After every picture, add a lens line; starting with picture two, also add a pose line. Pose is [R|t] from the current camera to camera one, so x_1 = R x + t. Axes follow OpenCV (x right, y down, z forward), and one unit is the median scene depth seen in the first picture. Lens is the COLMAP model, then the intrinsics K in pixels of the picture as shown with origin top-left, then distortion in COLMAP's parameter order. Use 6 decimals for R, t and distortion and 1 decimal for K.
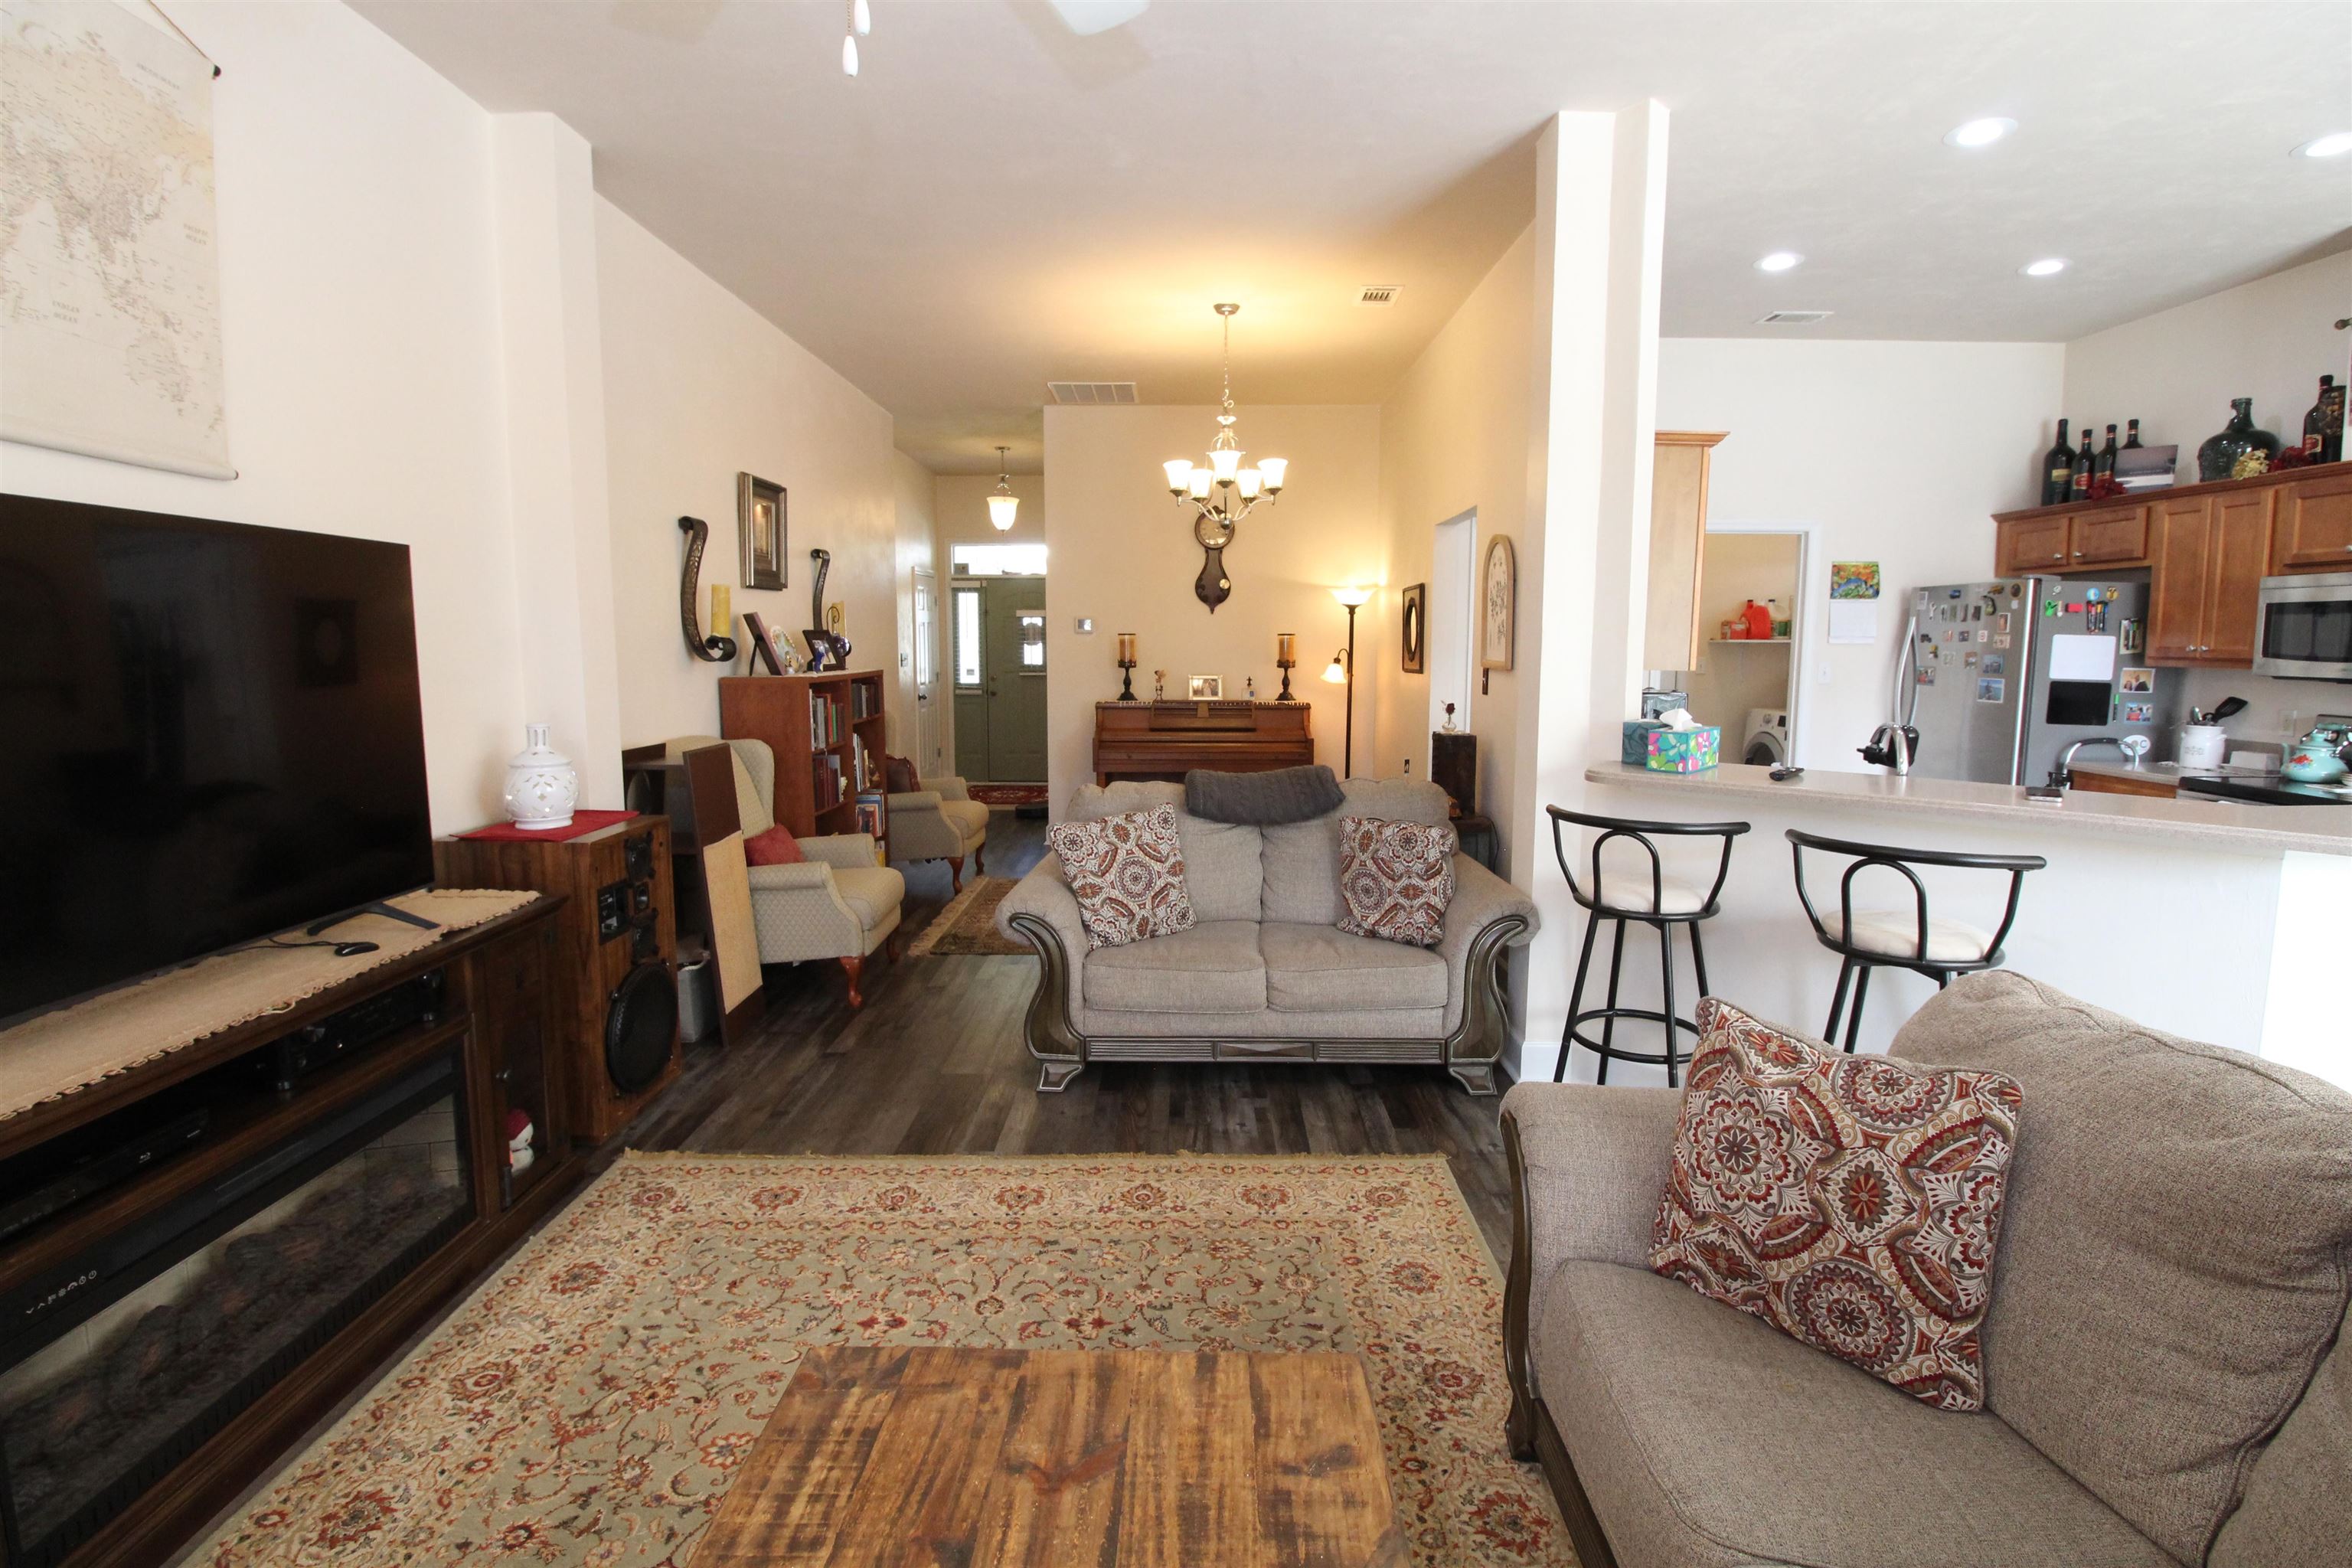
lens RADIAL K [[1089.0, 0, 1191.1], [0, 1089.0, 753.6], [0, 0, 1]] dist [0.000126, -0.012547]
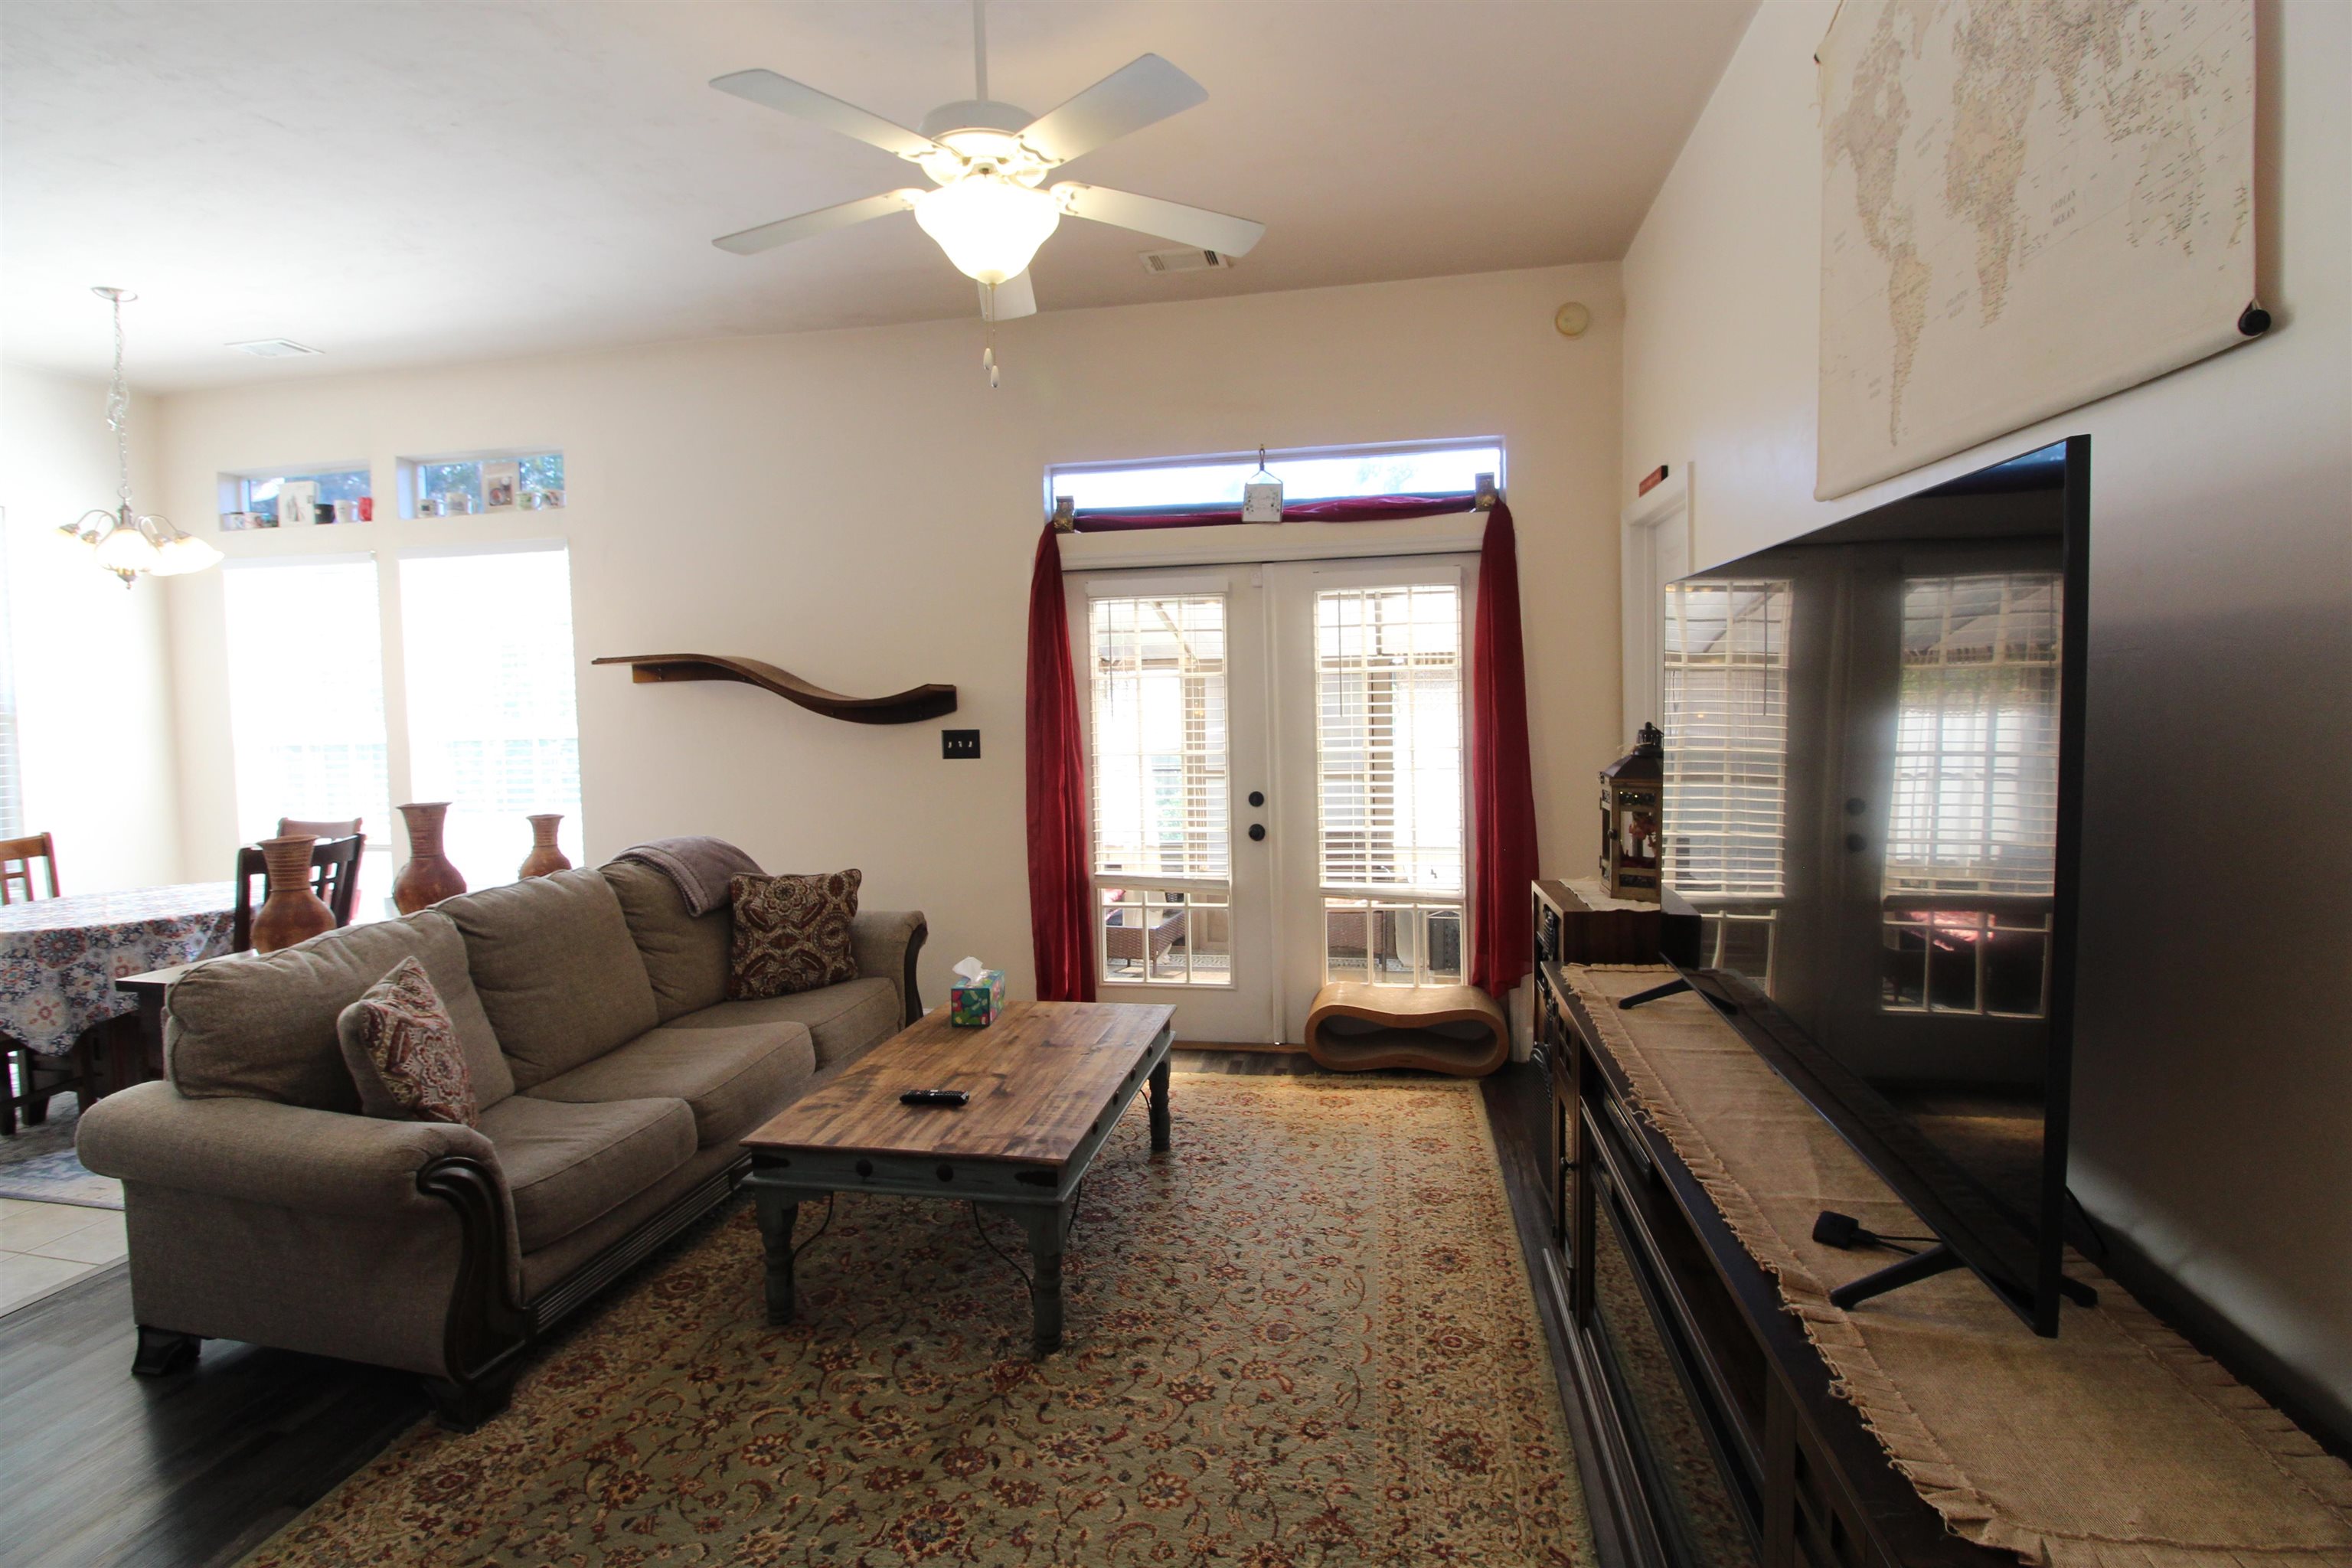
lens RADIAL K [[1089.0, 0, 1194.1], [0, 1089.0, 743.7], [0, 0, 1]] dist [0.000126, -0.012547]
pose [[-0.983657, 0.010976, 0.179716, -0.311083], [0.037992, 0.988319, 0.147587, -0.097956], [-0.175997, 0.152003, -0.972584, 0.906214]]
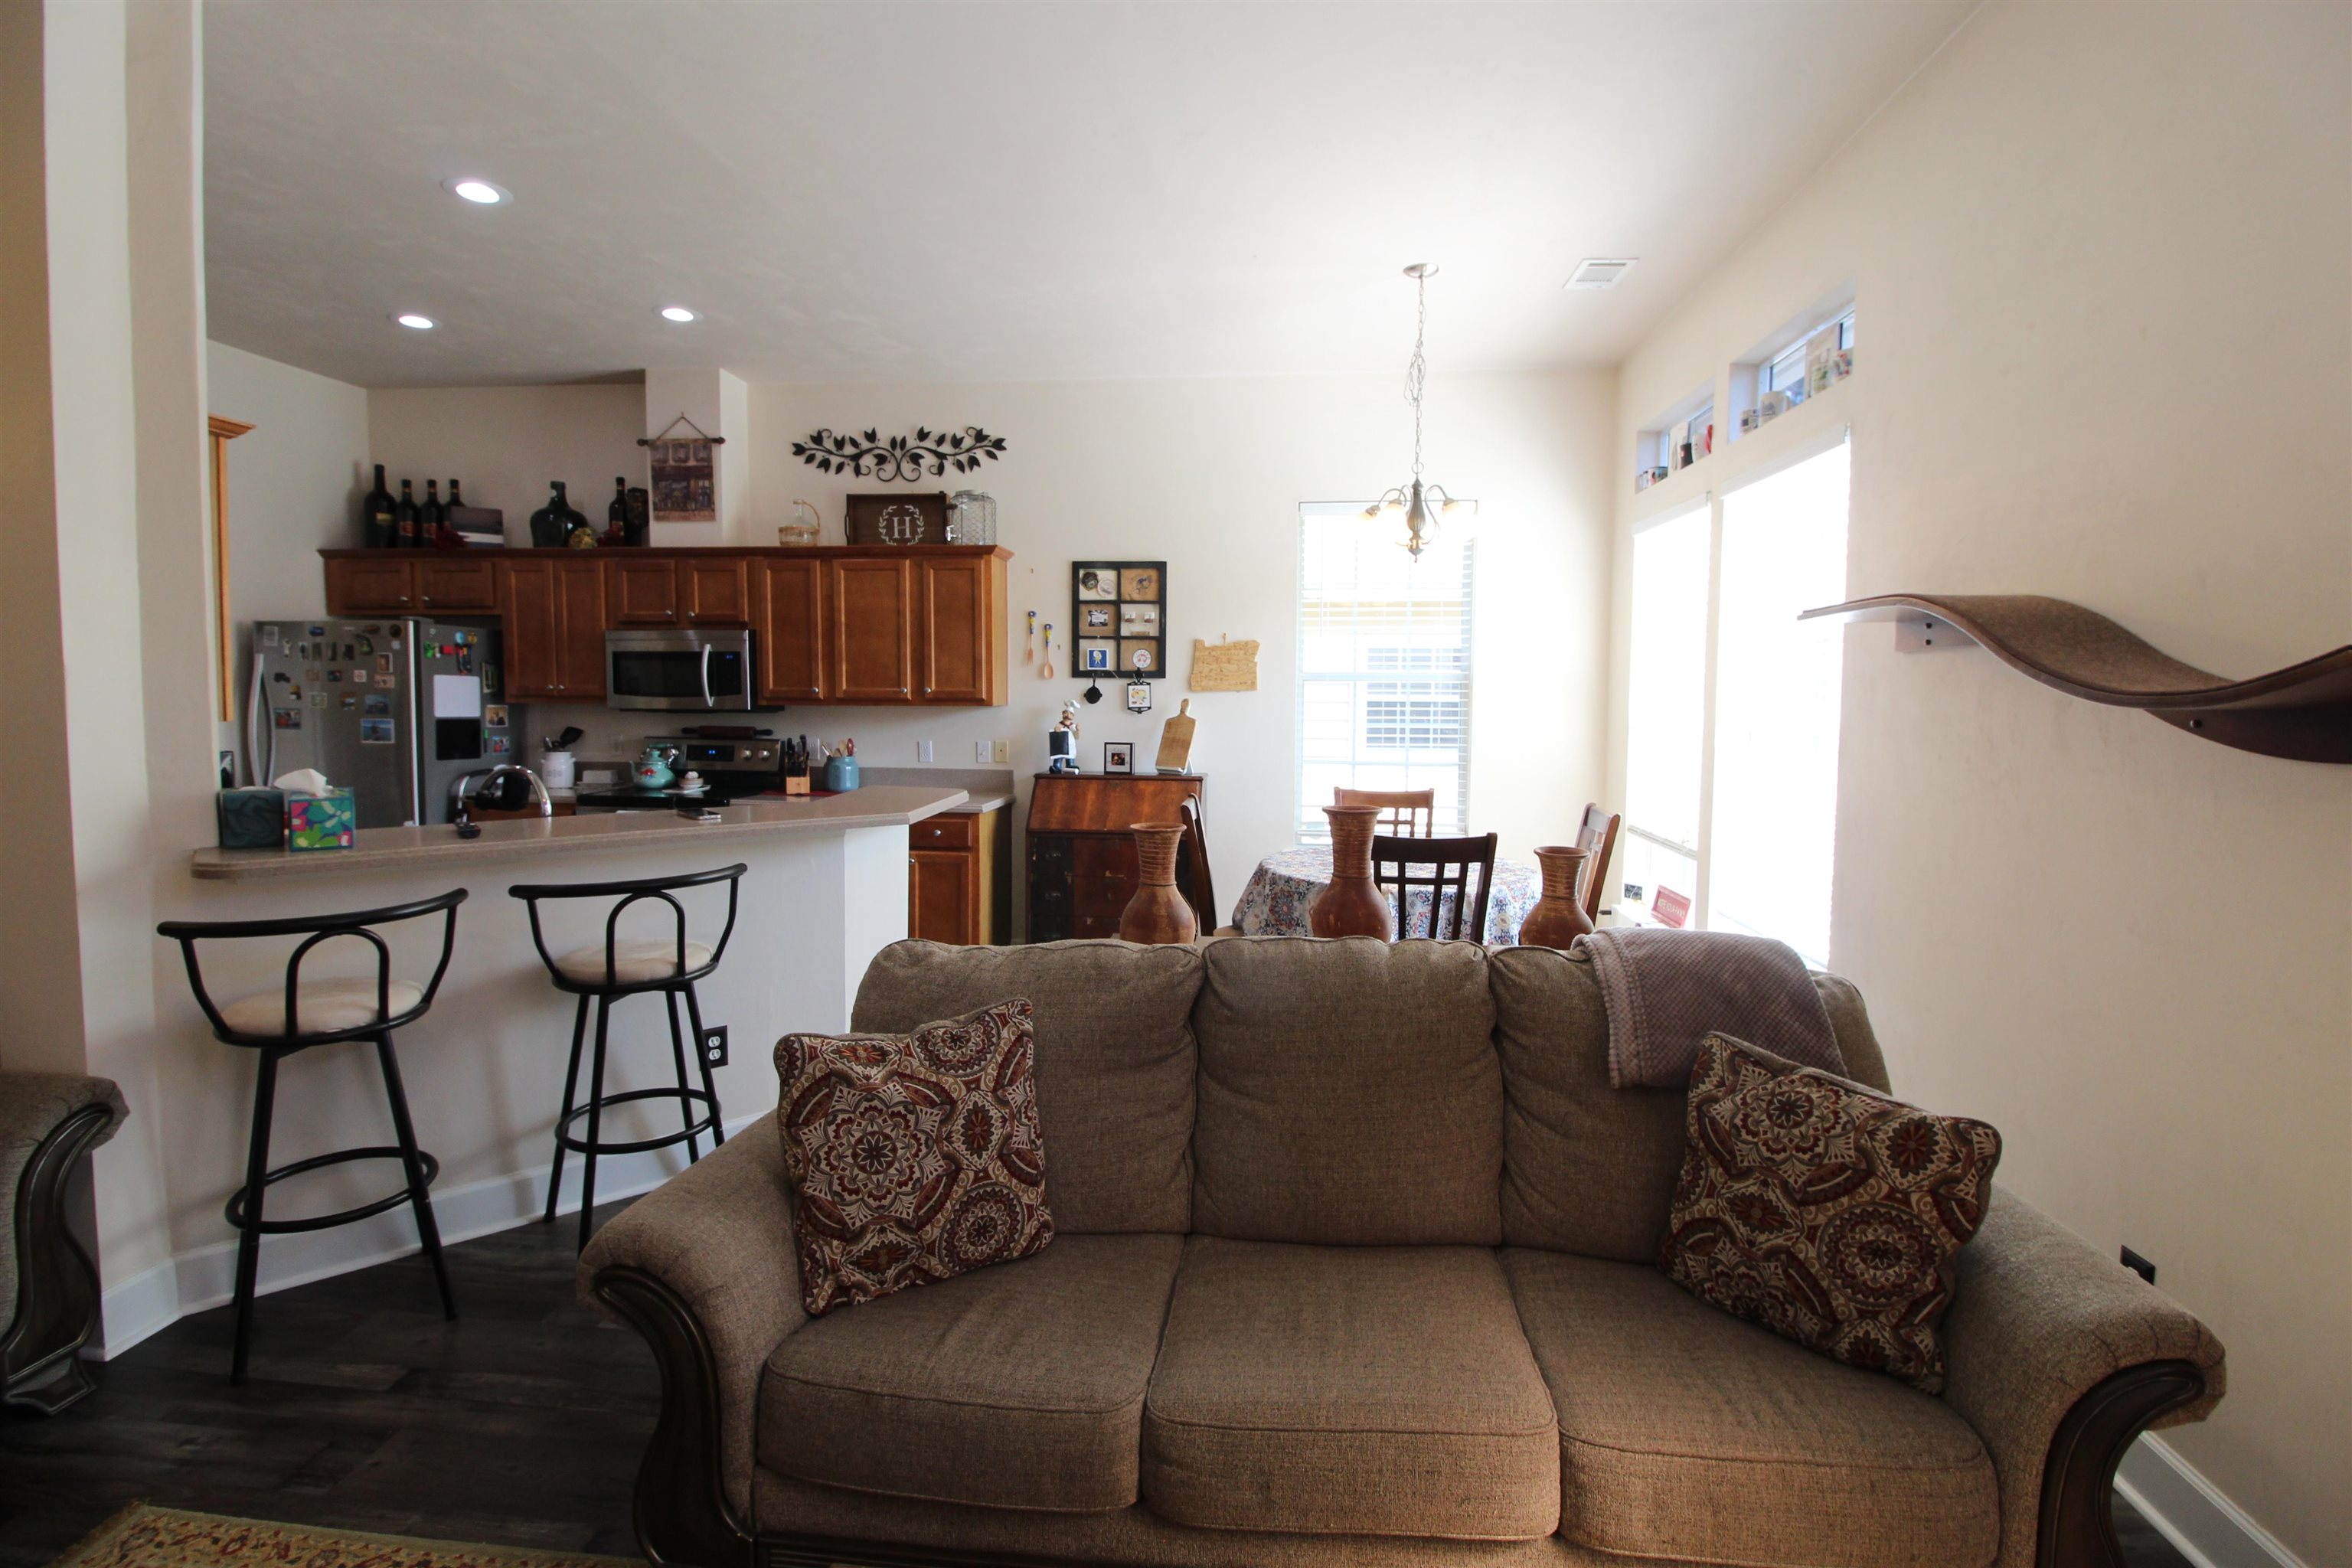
lens RADIAL K [[1089.0, 0, 1188.2], [0, 1089.0, 751.2], [0, 0, 1]] dist [0.000126, -0.012547]
pose [[0.090872, -0.061664, 0.993952, -0.224576], [0.096022, 0.993973, 0.052887, -0.027647], [-0.991223, 0.090635, 0.096245, 0.229118]]
